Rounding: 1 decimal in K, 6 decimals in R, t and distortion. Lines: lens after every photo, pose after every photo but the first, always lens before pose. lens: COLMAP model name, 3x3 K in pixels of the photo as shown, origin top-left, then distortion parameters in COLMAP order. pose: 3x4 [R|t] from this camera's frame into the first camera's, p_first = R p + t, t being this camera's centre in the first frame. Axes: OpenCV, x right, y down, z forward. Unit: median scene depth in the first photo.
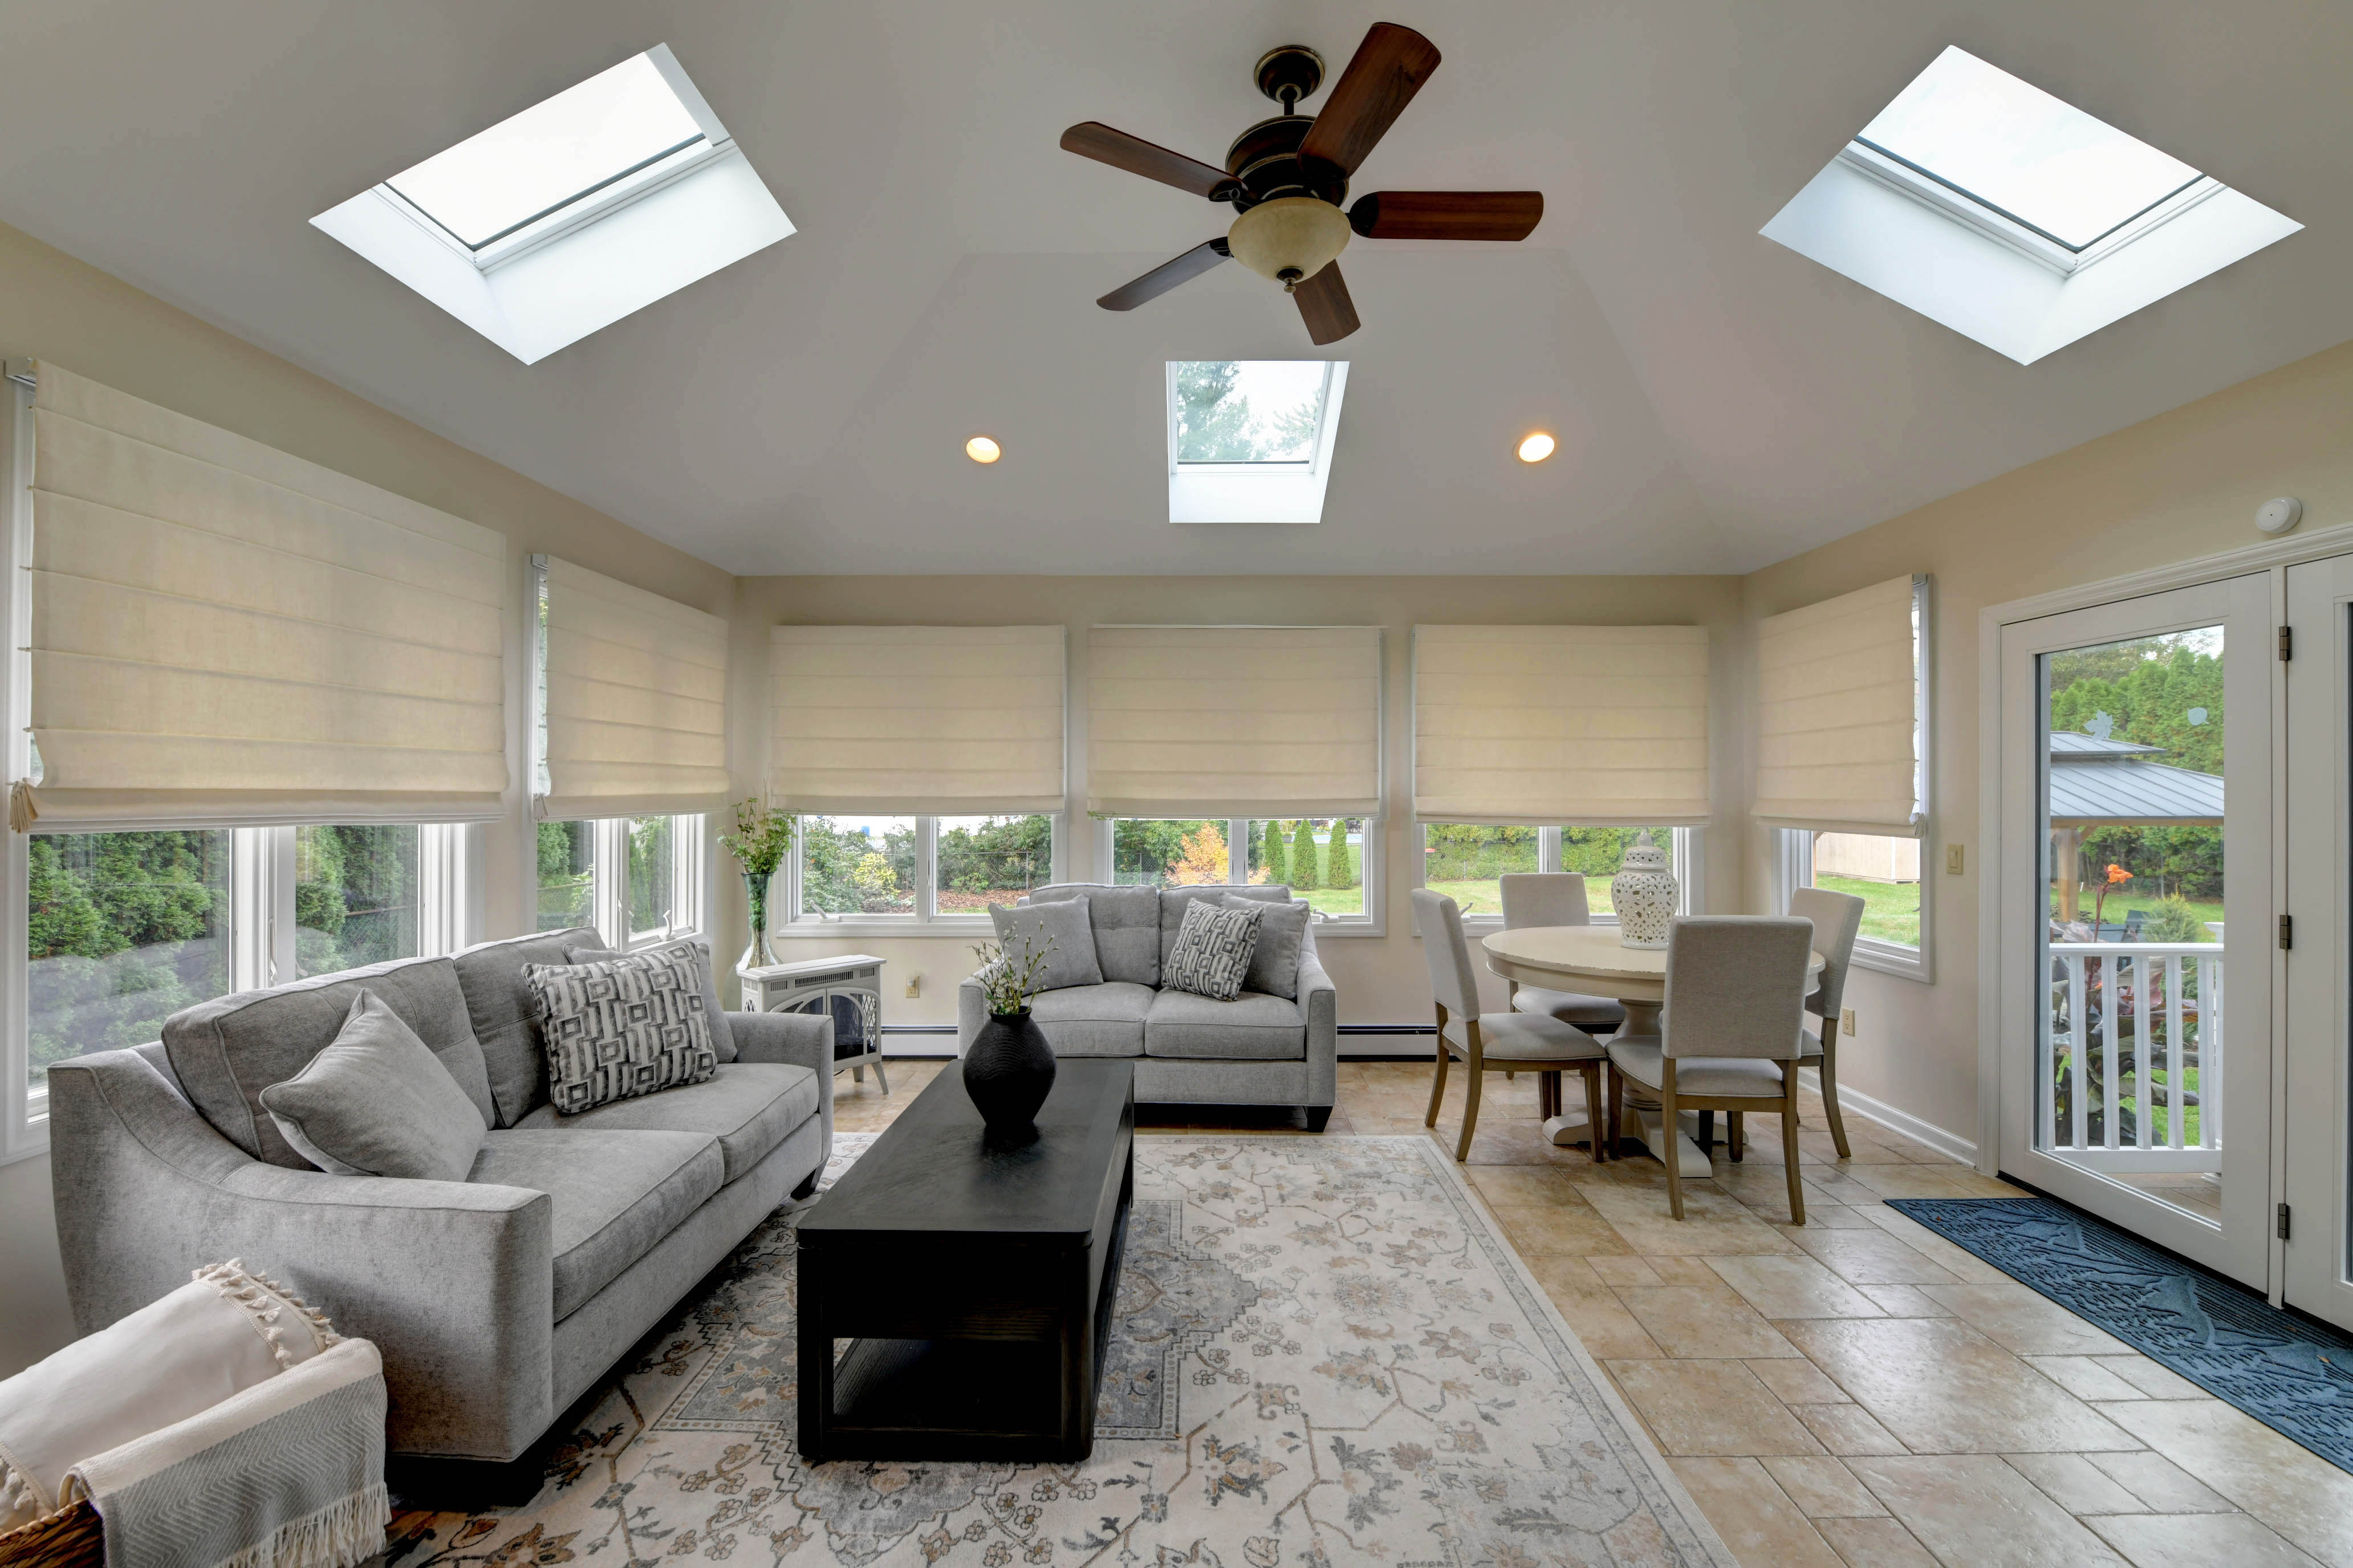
lens RADIAL K [[930.6, 0, 1189.6], [0, 930.6, 794.2], [0, 0, 1]] dist [-0.008576, -0.001022]
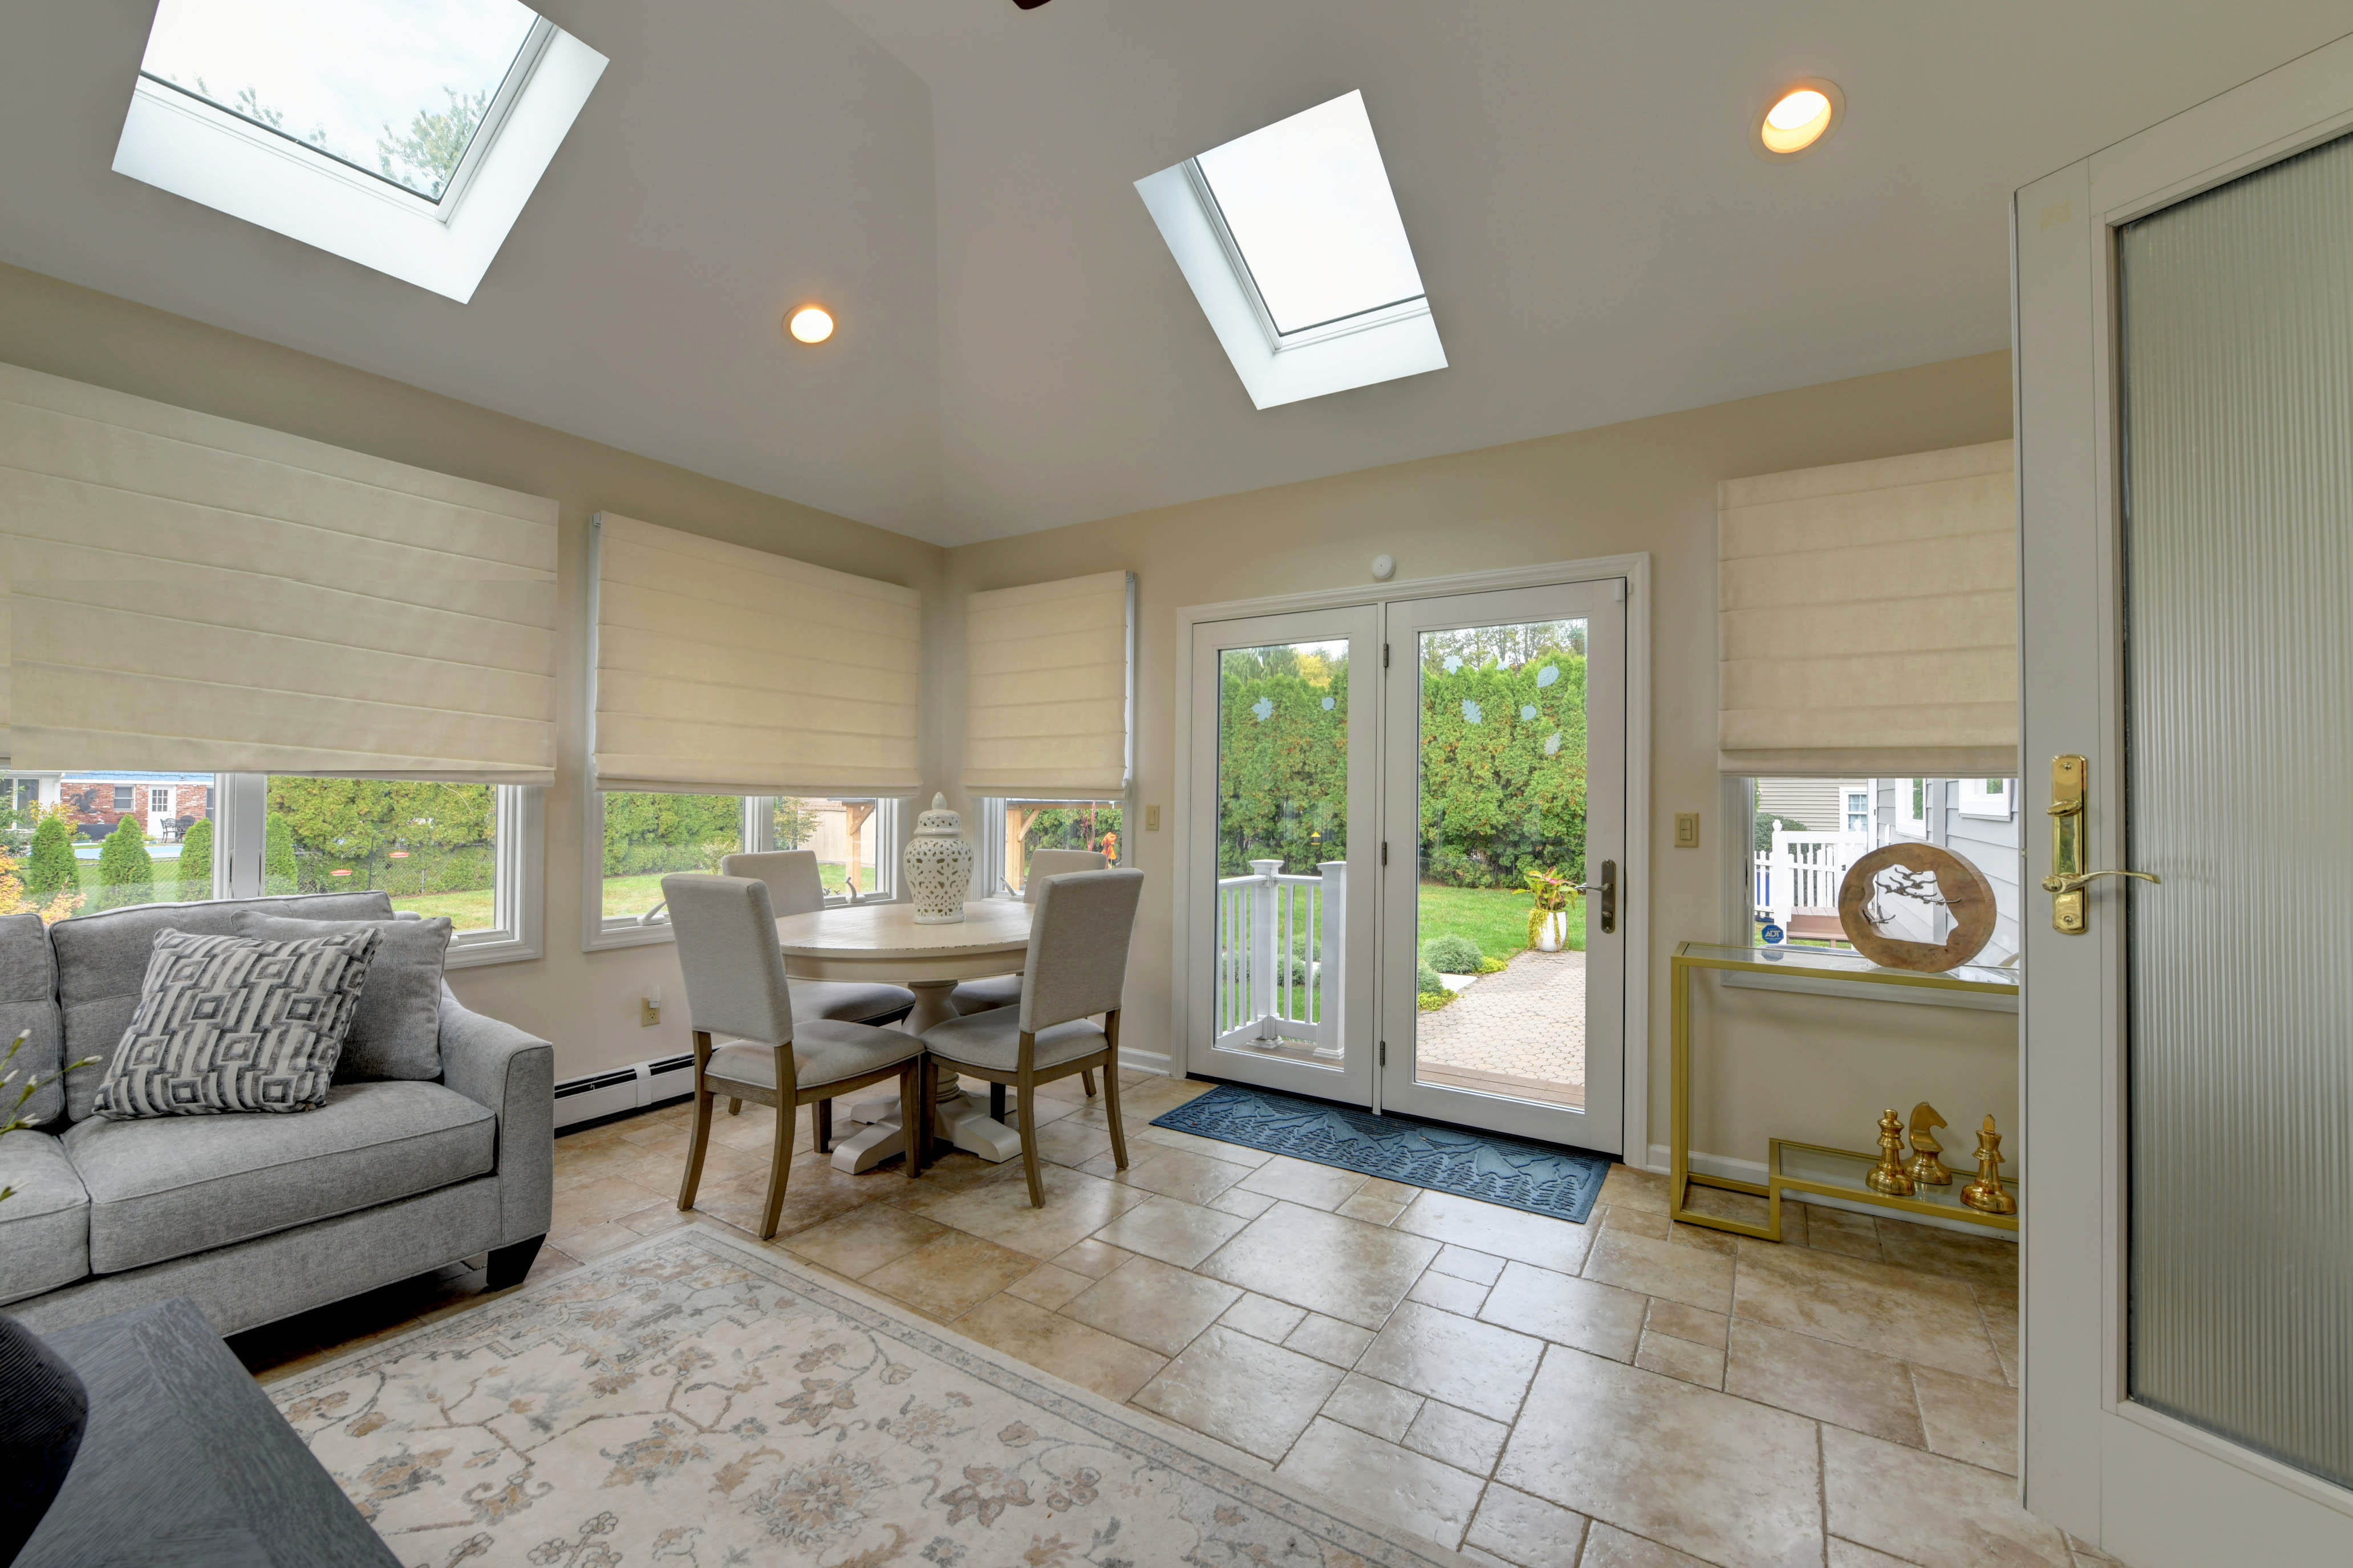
lens RADIAL K [[930.6, 0, 1182.4], [0, 930.6, 786.1], [0, 0, 1]] dist [-0.008576, -0.001022]
pose [[0.534092, 0.014886, 0.845295, -0.150853], [-0.007923, 0.999889, -0.012603, 0.043541], [-0.845389, 0.000034, 0.534151, 0.323224]]
